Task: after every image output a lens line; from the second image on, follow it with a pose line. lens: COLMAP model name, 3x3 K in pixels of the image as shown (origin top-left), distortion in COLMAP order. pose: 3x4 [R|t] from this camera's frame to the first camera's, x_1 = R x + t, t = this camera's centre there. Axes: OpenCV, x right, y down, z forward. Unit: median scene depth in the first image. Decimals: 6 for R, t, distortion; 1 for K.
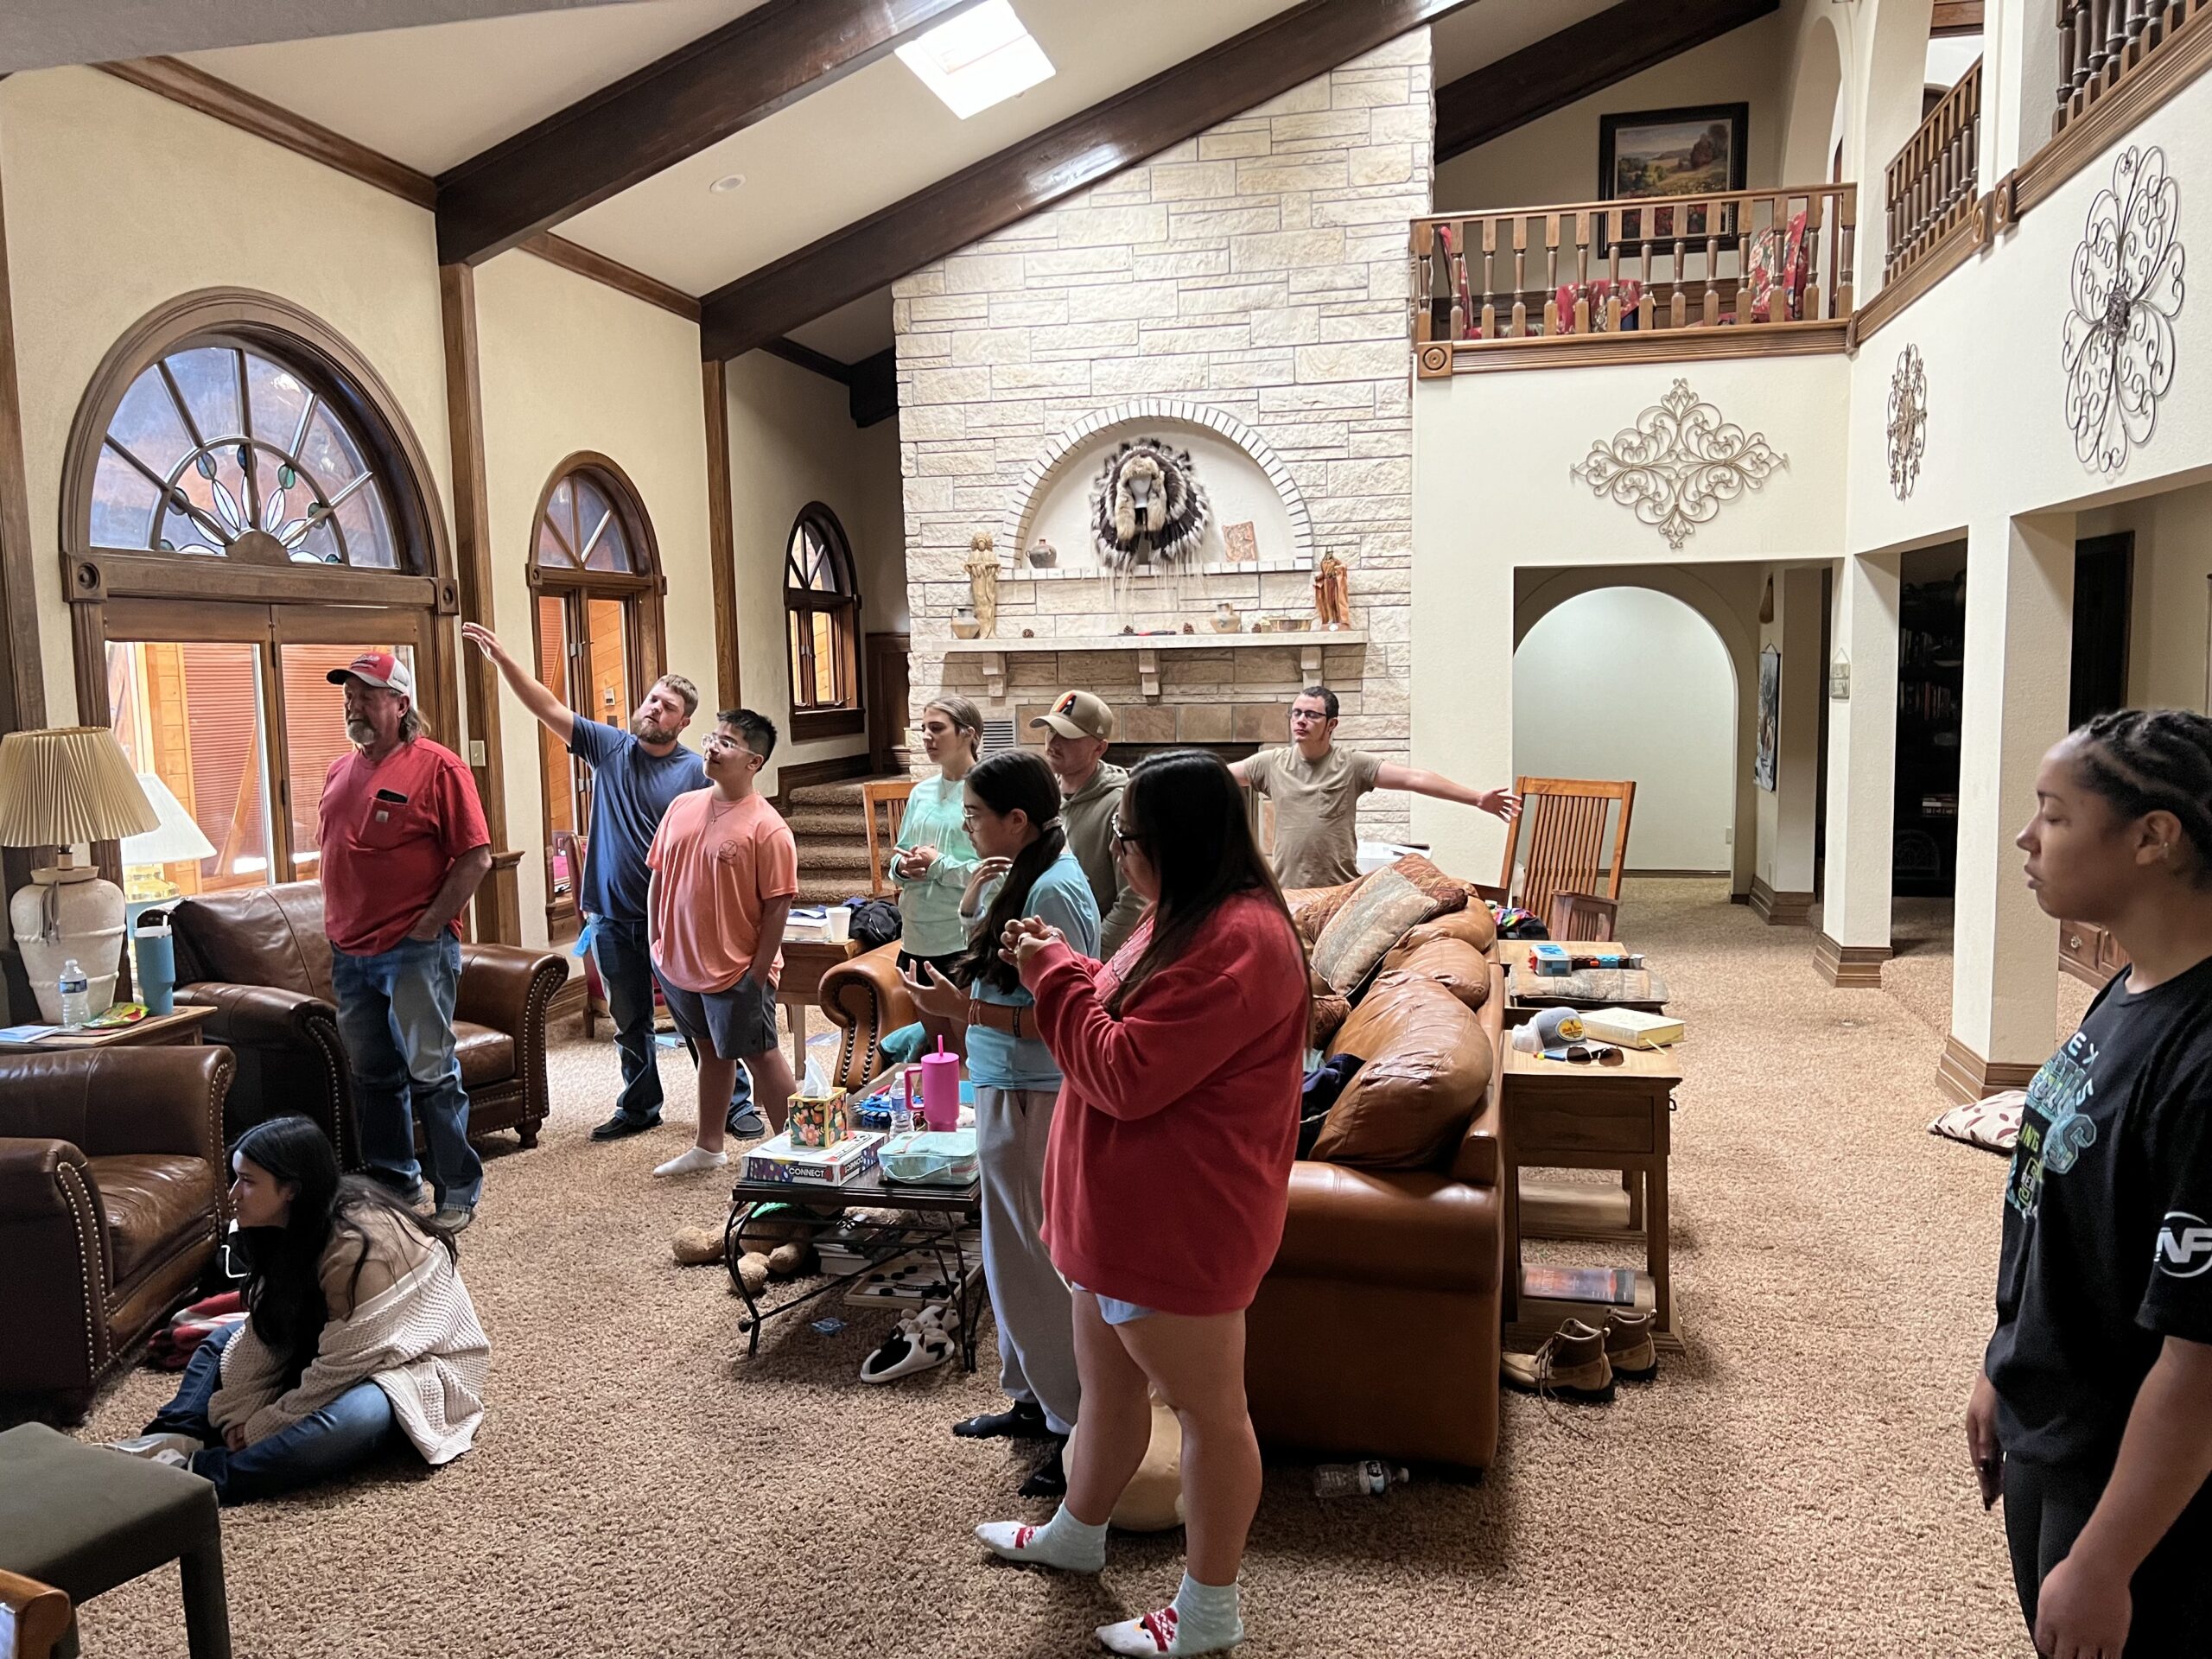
lens RADIAL K [[1683.9, 0, 1106.0], [0, 1683.9, 829.5], [0, 0, 1]] dist [0.049493, -0.053376]
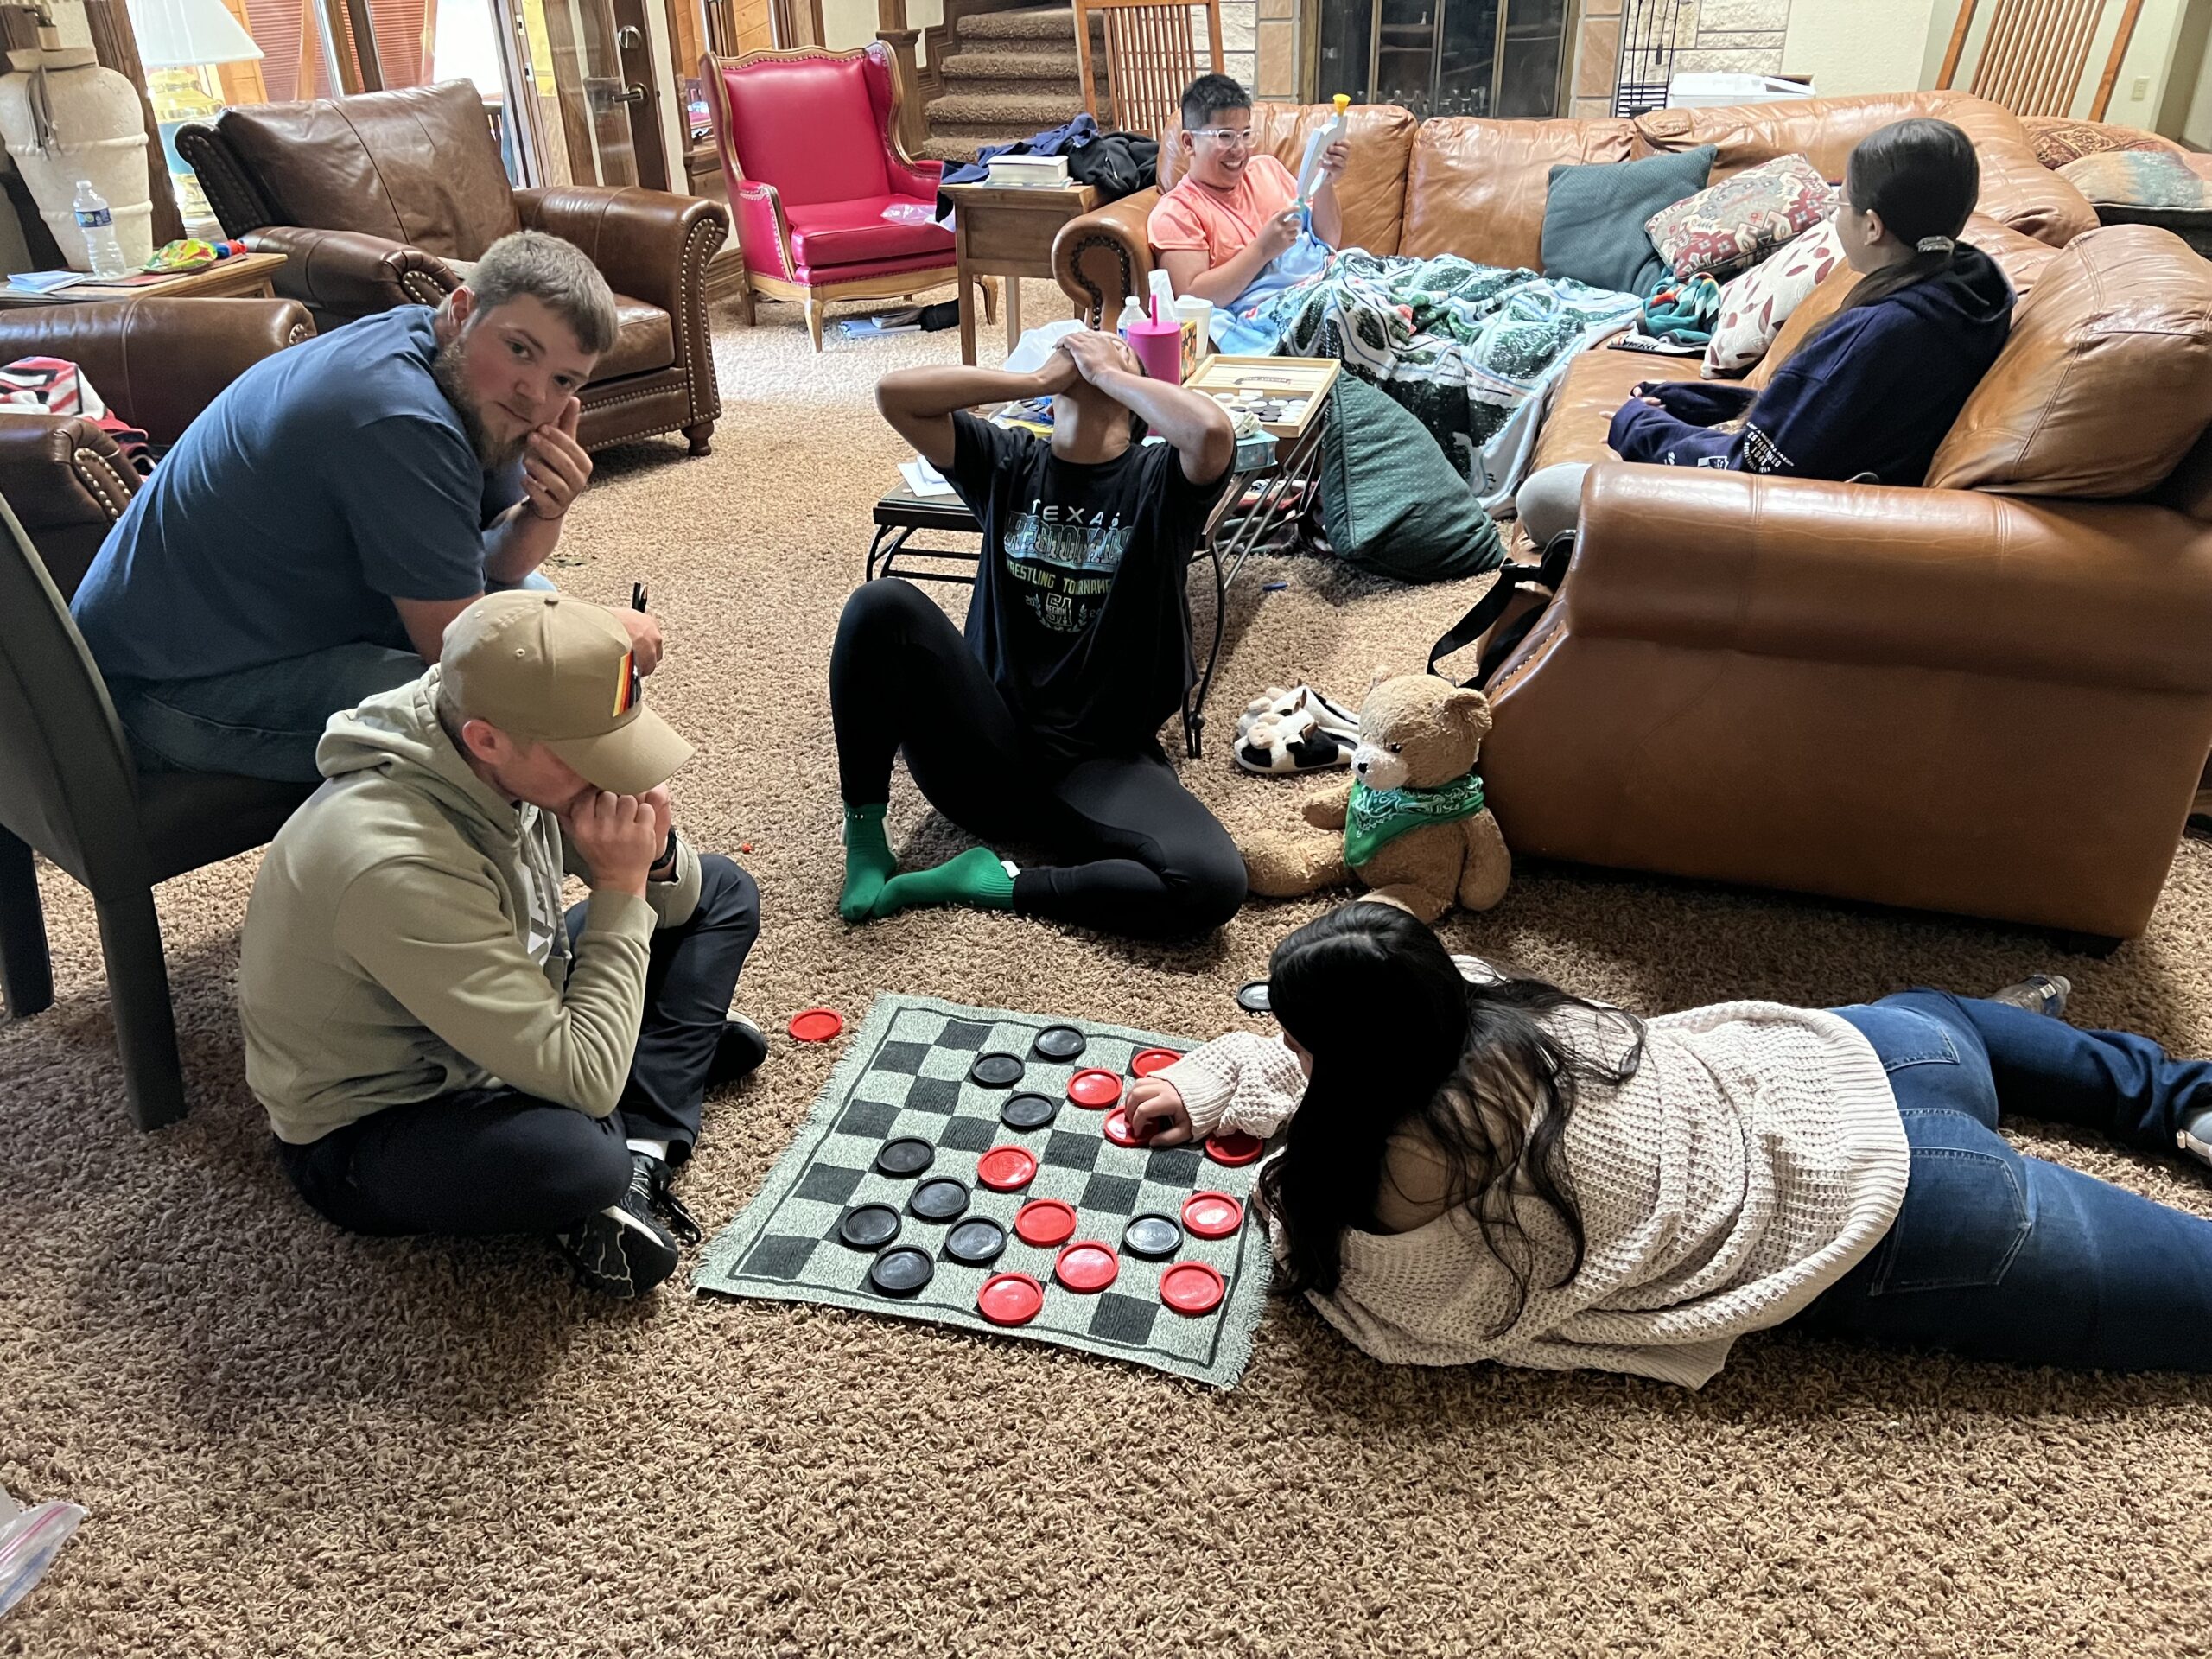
lens RADIAL K [[1683.9, 0, 1106.0], [0, 1683.9, 829.5], [0, 0, 1]] dist [0.049493, -0.053376]
pose [[0.997023, 0.032001, -0.070155, -0.085065], [-0.002916, 0.924814, 0.380408, 0.044764], [0.077054, -0.379071, 0.922154, 0.200908]]
